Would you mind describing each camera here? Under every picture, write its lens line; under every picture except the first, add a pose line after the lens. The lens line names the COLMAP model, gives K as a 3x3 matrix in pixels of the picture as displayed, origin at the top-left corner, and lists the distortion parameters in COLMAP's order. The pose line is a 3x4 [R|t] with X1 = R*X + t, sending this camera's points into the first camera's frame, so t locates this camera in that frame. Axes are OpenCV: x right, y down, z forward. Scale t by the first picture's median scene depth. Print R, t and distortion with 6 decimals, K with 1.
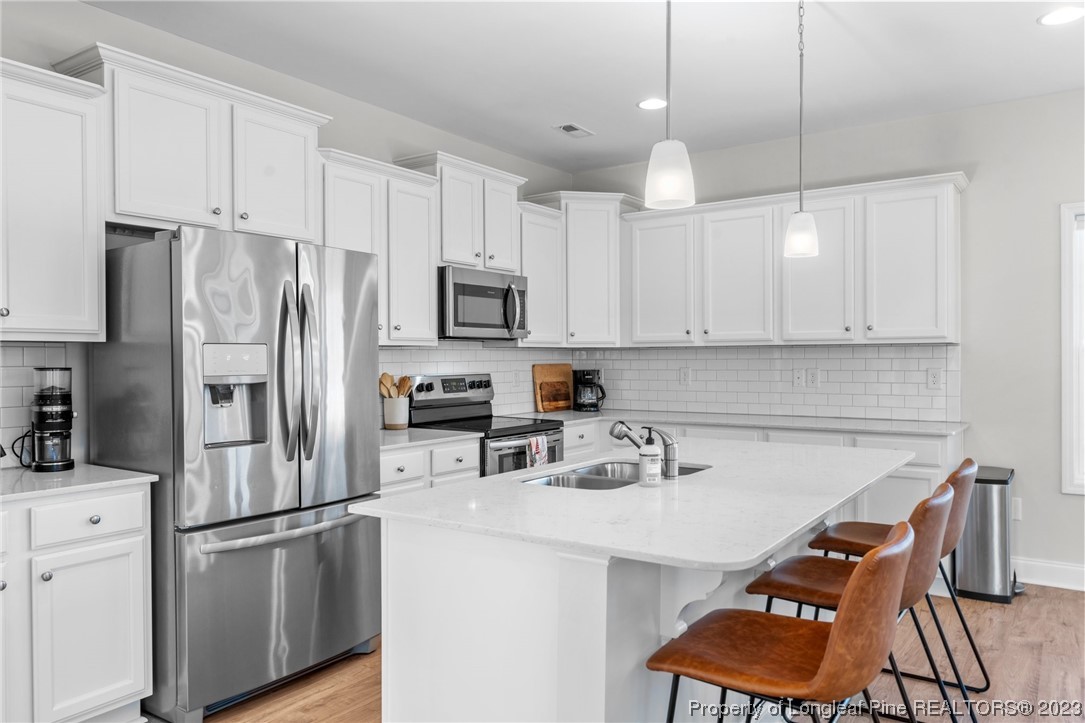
lens RADIAL K [[775.3, 0, 541.6], [0, 775.3, 360.5], [0, 0, 1]] dist [-0.005286, -0.001301]
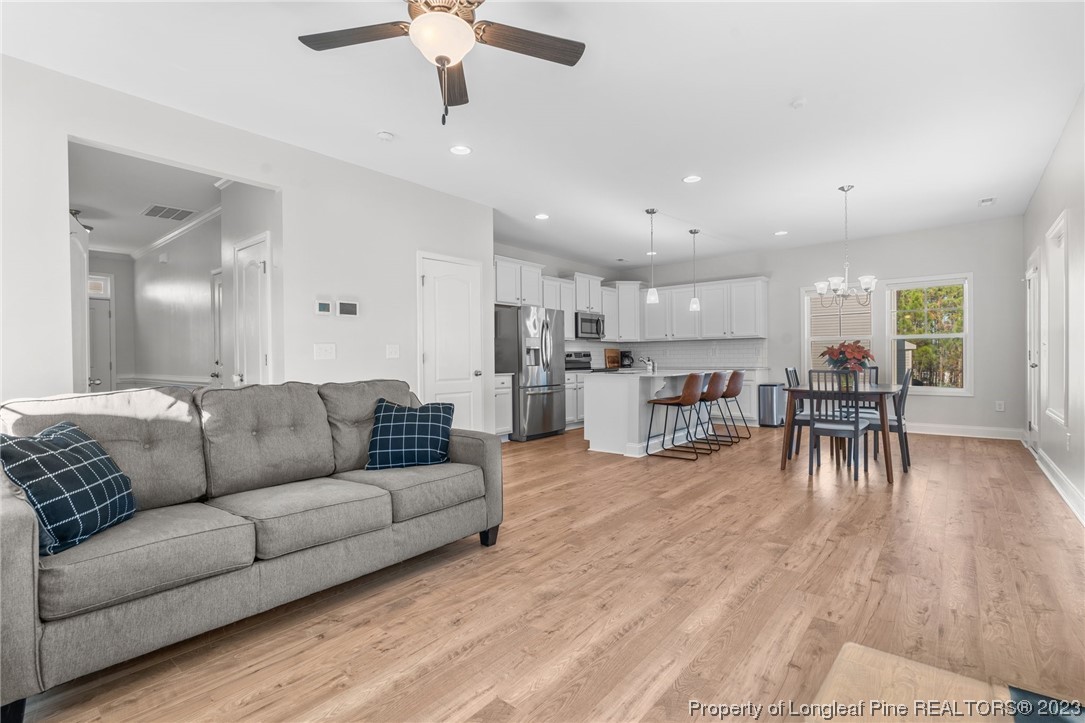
lens RADIAL K [[503.0, 0, 545.9], [0, 503.0, 362.3], [0, 0, 1]] dist [-0.000376, -0.000007]
pose [[0.996892, -0.005356, -0.078594, -0.087906], [0.005687, 0.999976, 0.003989, 0.049413], [0.078571, -0.004423, 0.996899, -0.777134]]
